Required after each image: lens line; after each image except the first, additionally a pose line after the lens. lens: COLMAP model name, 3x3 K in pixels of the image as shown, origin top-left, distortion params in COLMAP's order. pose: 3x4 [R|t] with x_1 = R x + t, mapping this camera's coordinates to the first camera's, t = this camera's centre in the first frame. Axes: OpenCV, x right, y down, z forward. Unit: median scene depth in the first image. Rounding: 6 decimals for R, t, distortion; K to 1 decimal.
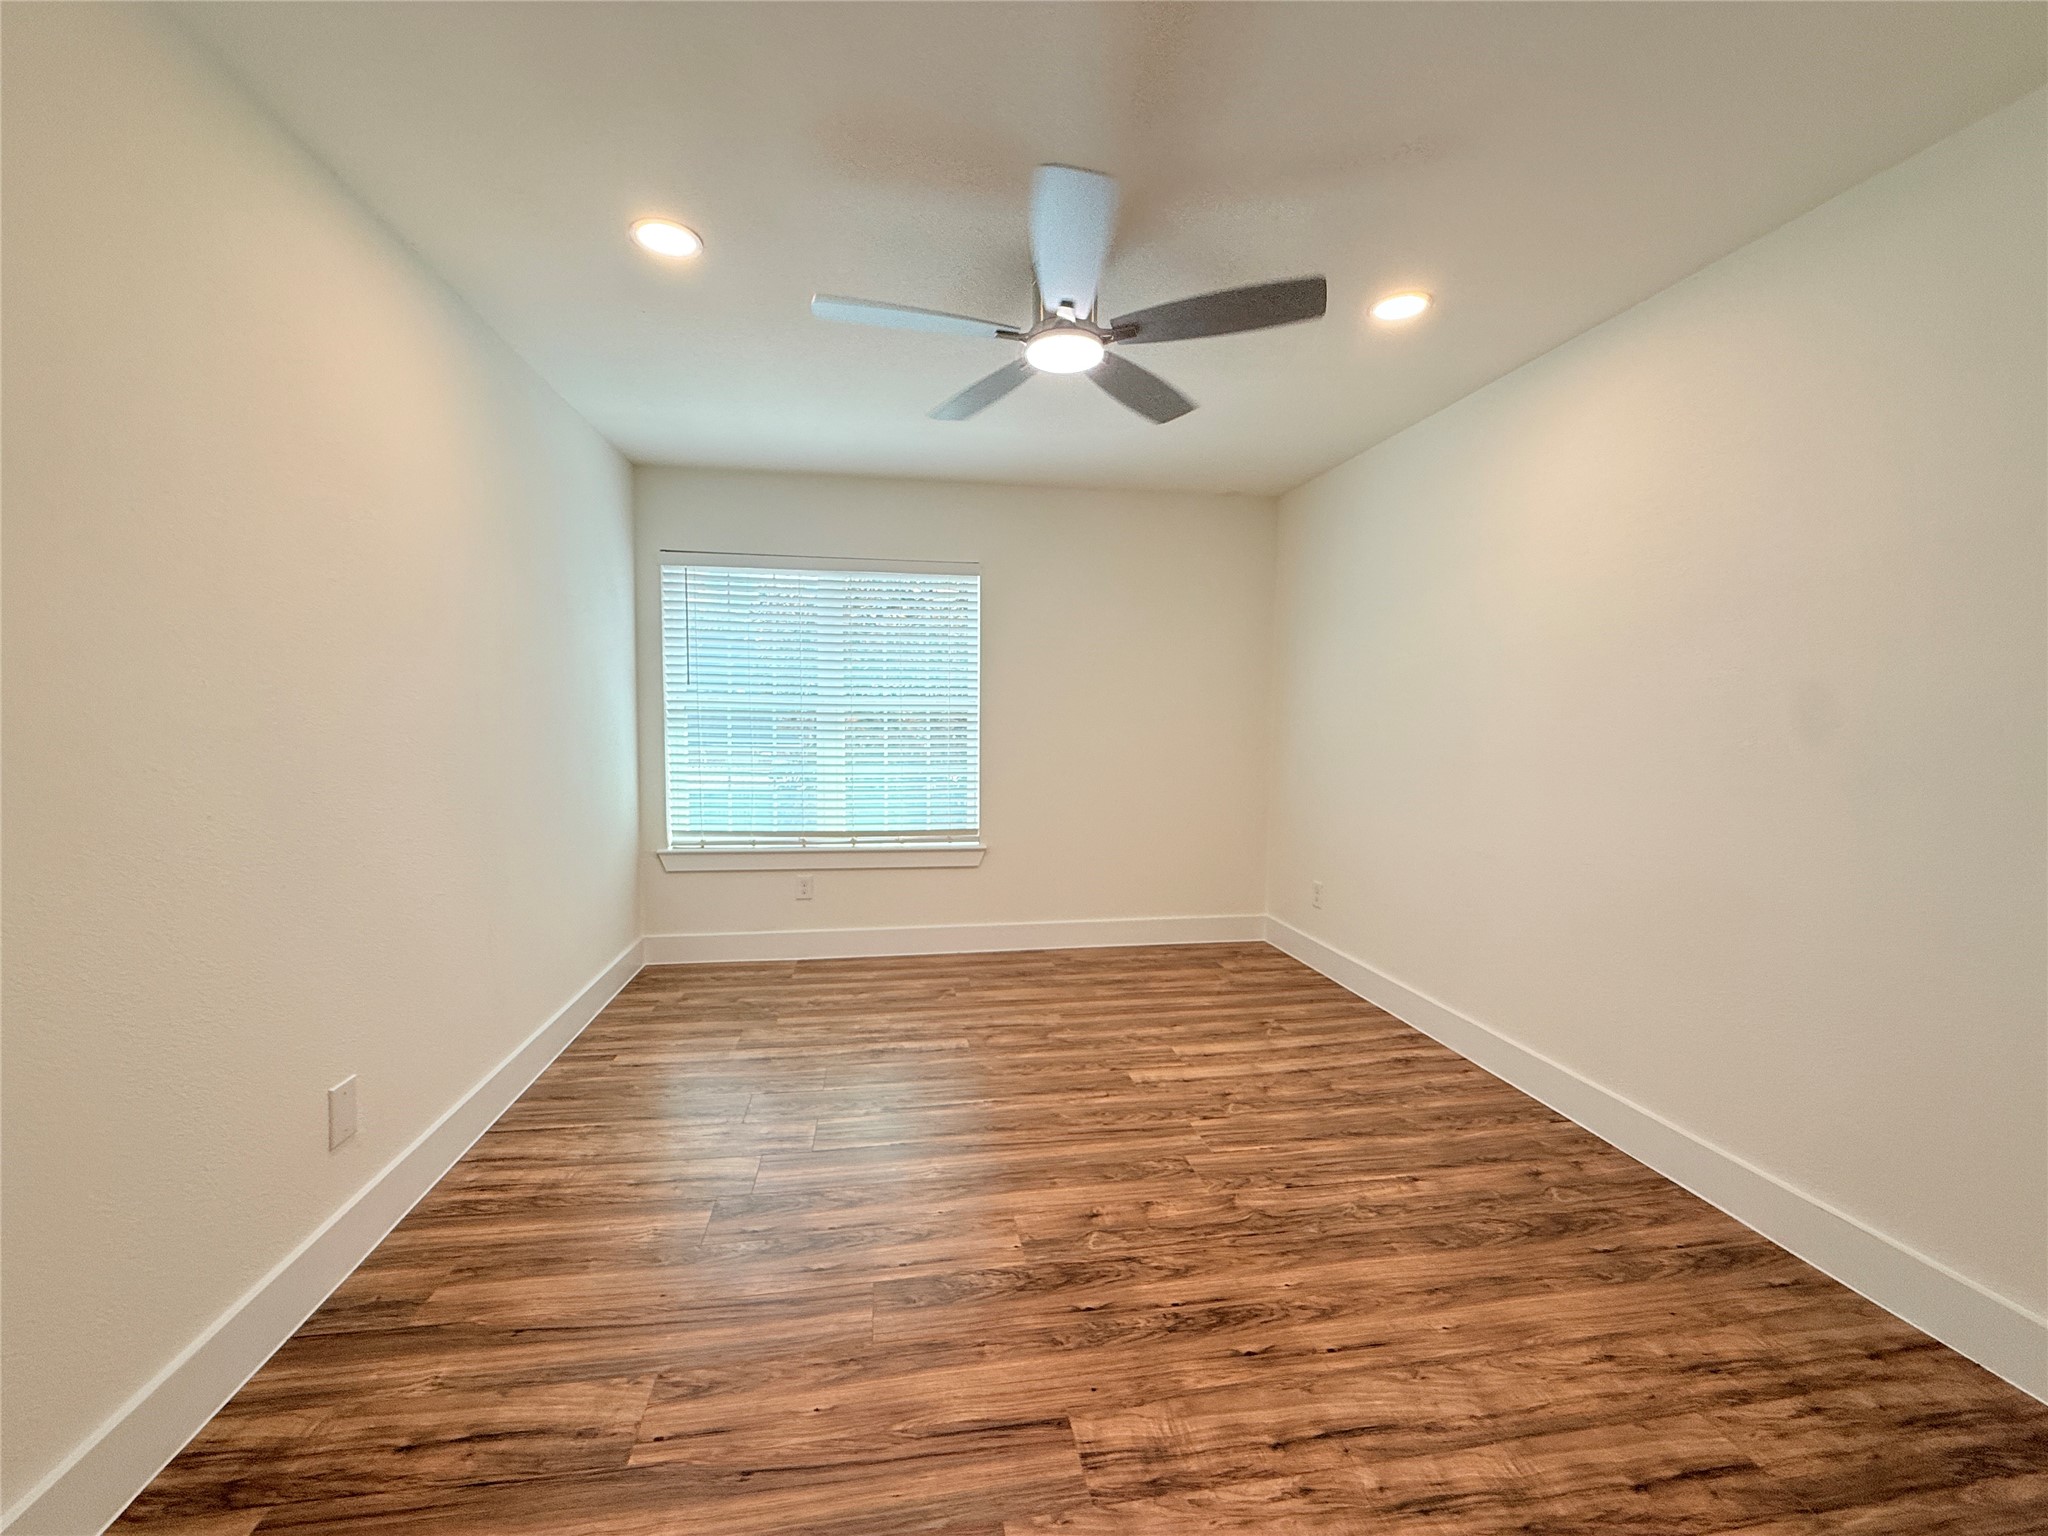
lens RADIAL K [[818.8, 0, 1018.3], [0, 818.8, 765.8], [0, 0, 1]] dist [-0.000811, 0.000377]
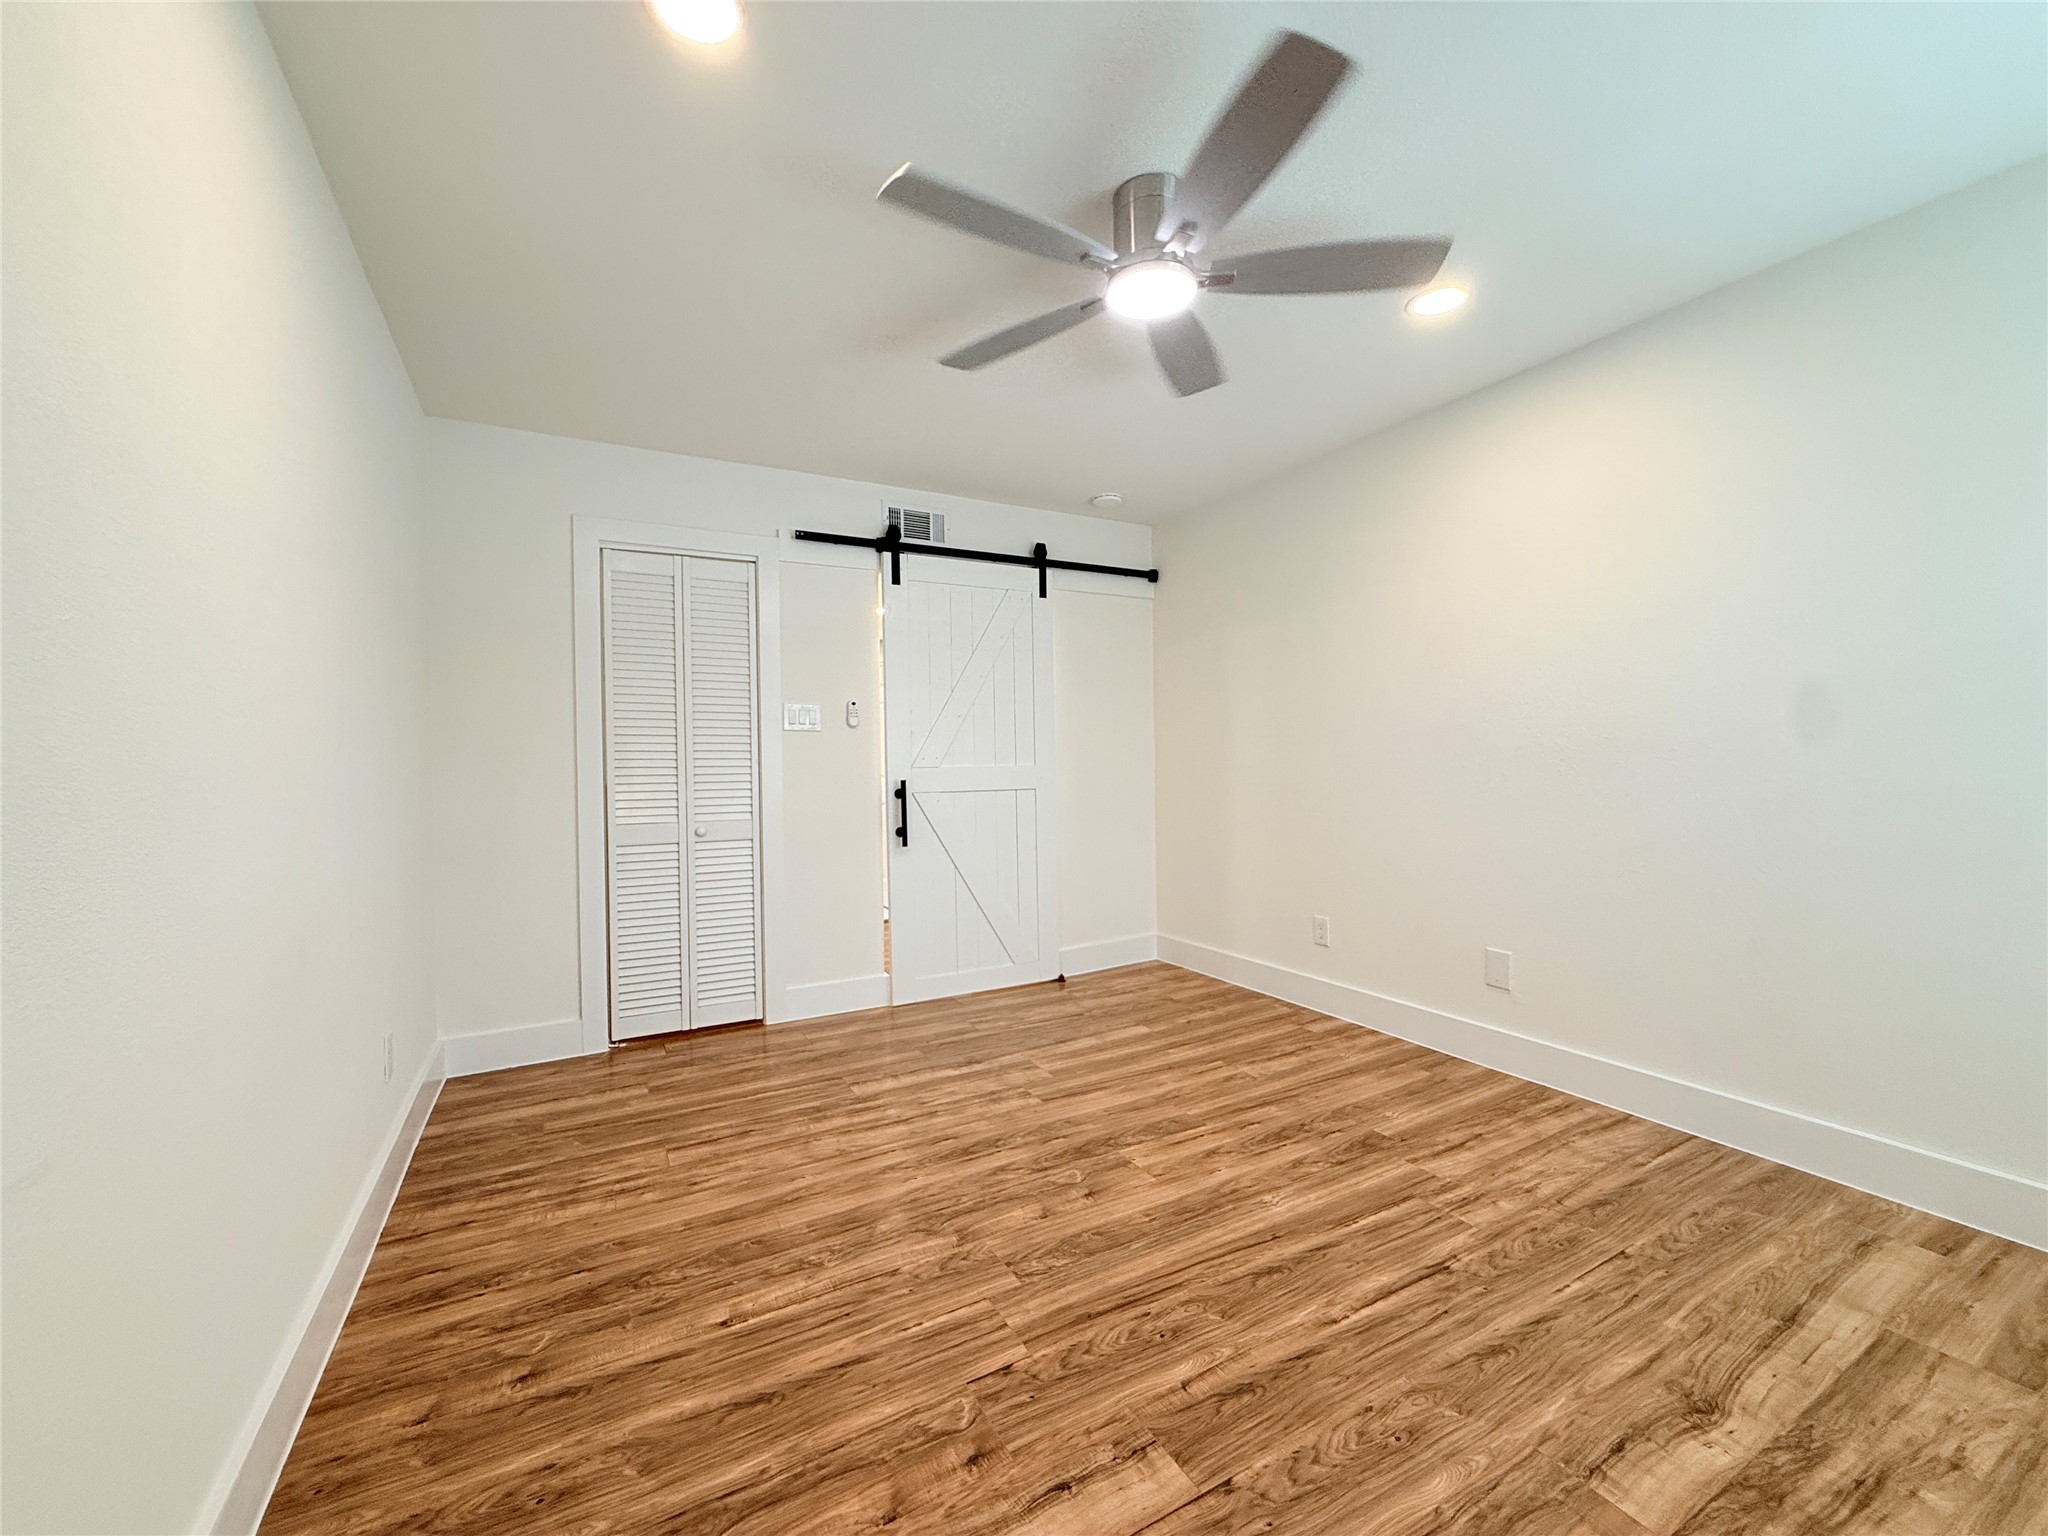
lens RADIAL K [[818.8, 0, 1018.3], [0, 818.8, 765.8], [0, 0, 1]] dist [-0.000811, 0.000377]
pose [[-0.943751, 0.011206, -0.330466, 0.518184], [-0.011018, 0.997805, 0.065299, -0.060145], [0.330473, 0.065267, -0.941556, 1.929974]]
